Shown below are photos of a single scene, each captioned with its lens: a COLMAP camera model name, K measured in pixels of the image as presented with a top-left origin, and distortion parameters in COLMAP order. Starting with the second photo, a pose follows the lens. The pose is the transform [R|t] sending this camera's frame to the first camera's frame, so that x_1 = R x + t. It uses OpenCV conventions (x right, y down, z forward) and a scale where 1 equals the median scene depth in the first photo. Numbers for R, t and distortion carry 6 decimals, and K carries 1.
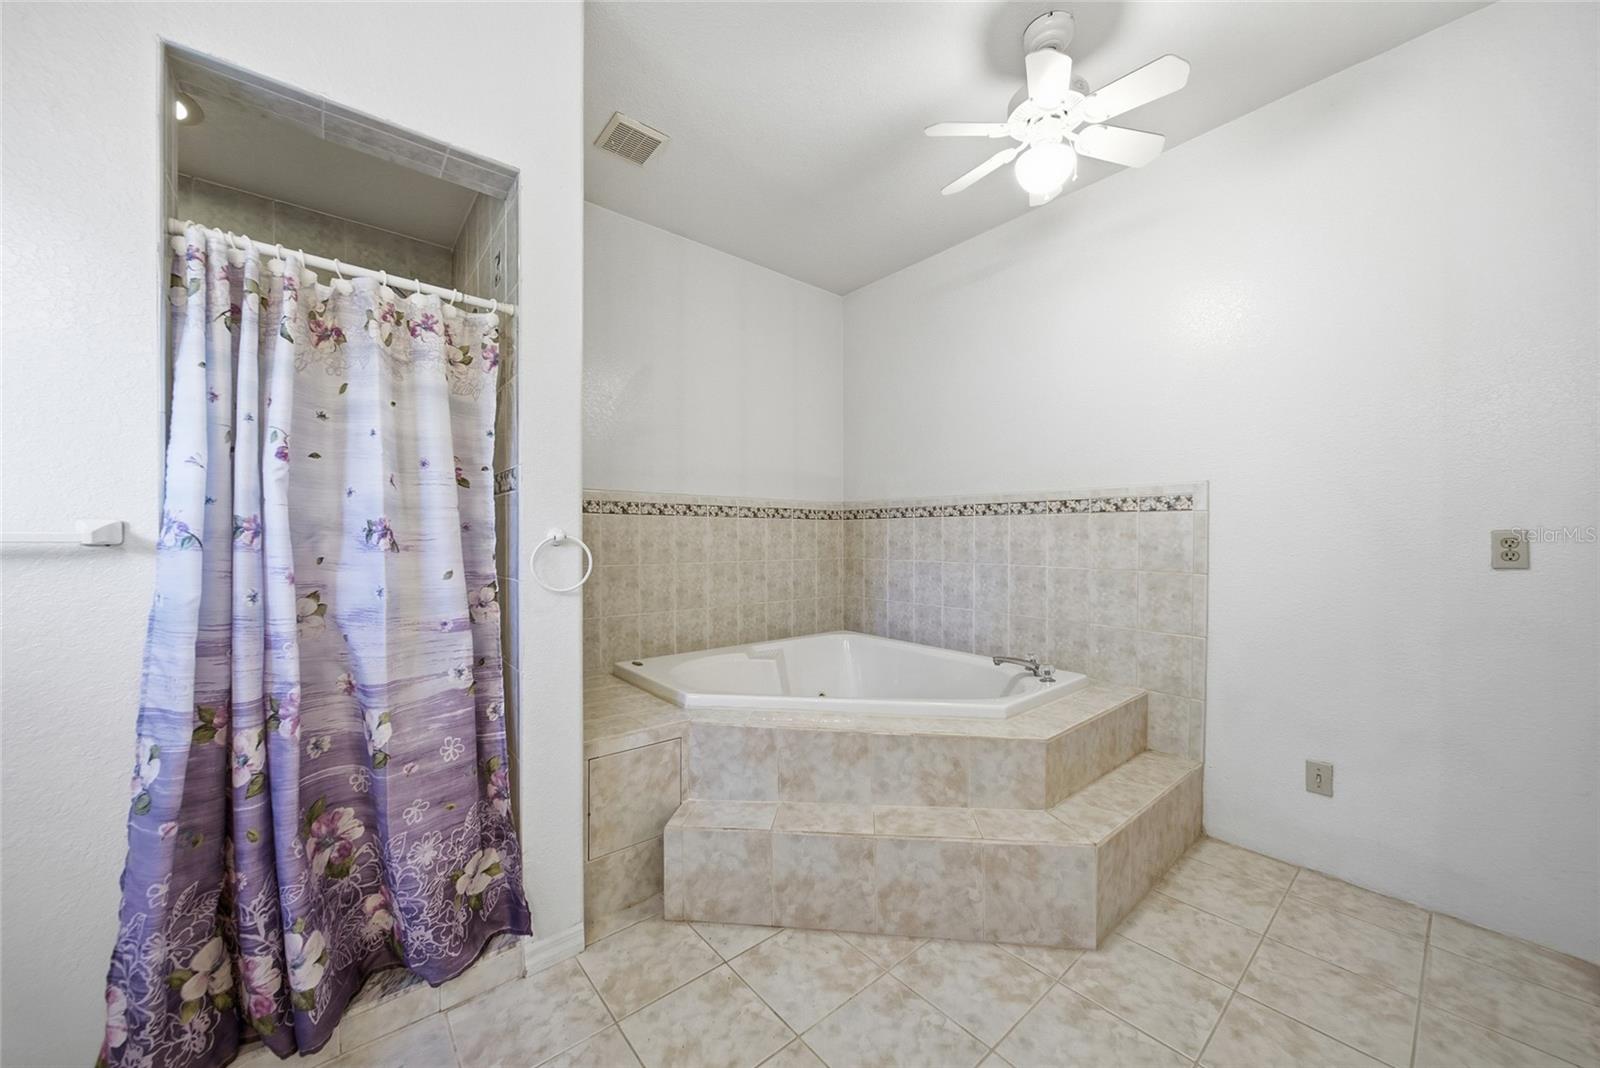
lens RADIAL K [[585.8, 0, 800.6], [0, 585.8, 535.5], [0, 0, 1]] dist [-0.006576, 0.000210]
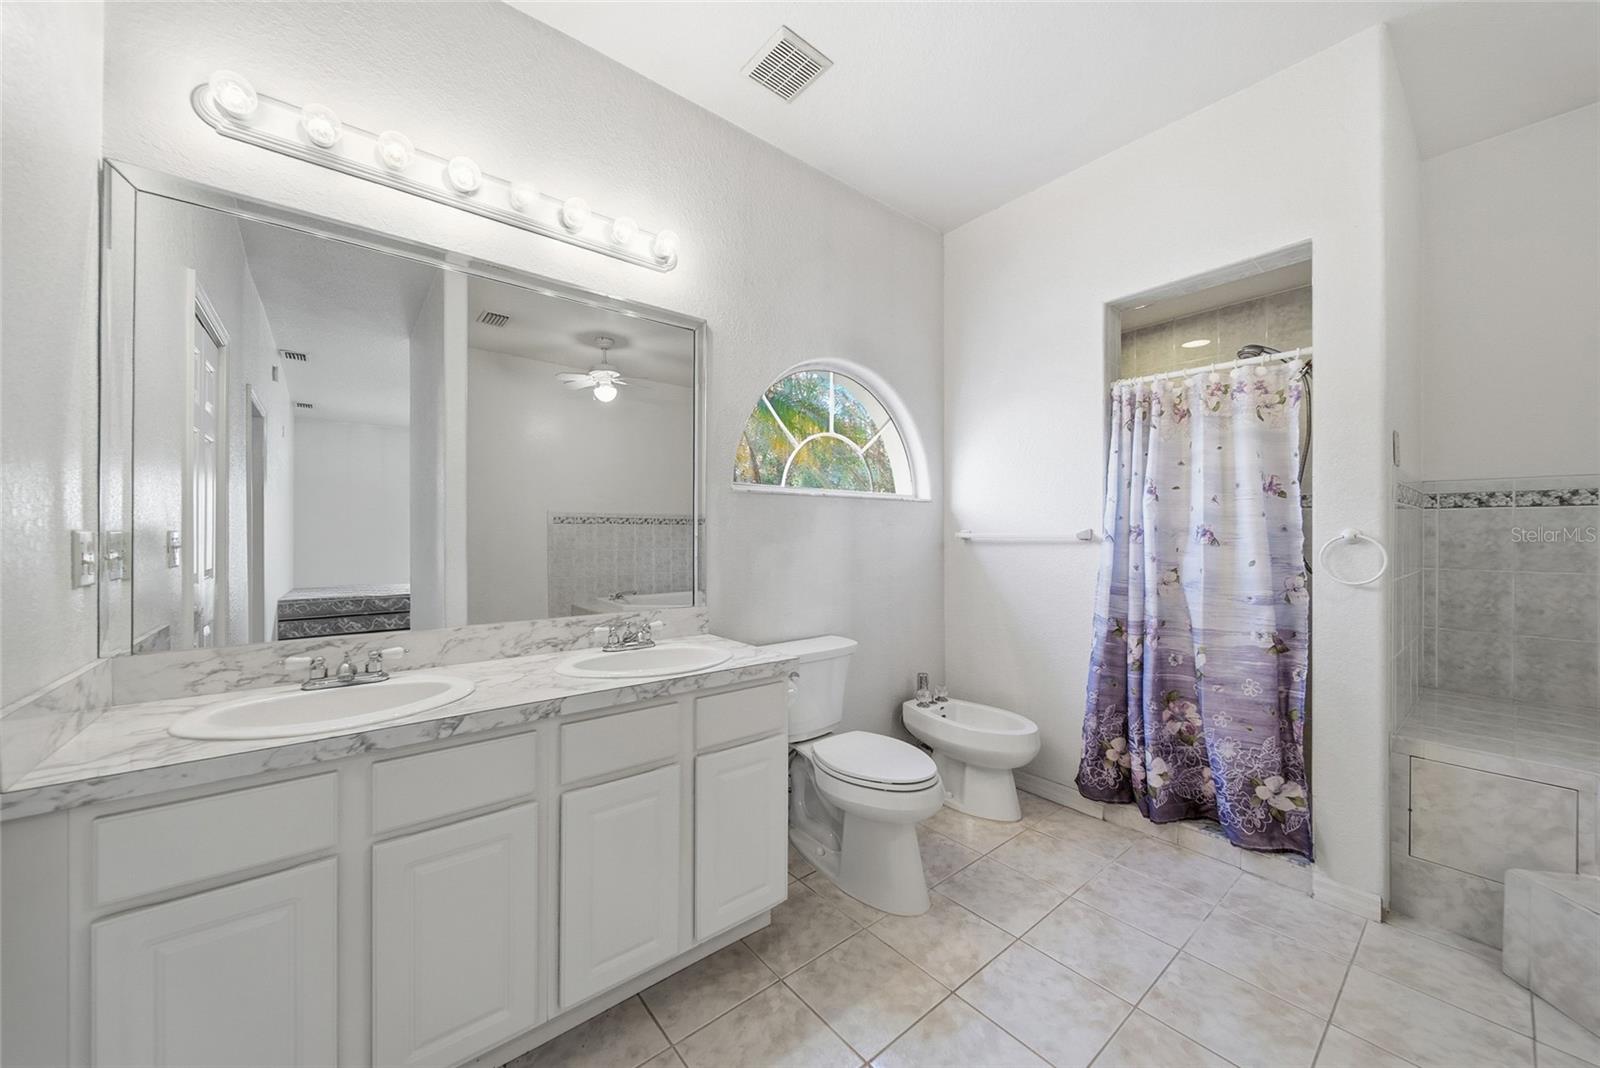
lens RADIAL K [[585.8, 0, 801.2], [0, 585.8, 536.2], [0, 0, 1]] dist [-0.006576, 0.000210]
pose [[-0.030437, -0.006371, -0.999516, 0.884526], [-0.002865, 0.999976, -0.006287, 0.015781], [0.999533, 0.002672, -0.030455, -0.036179]]
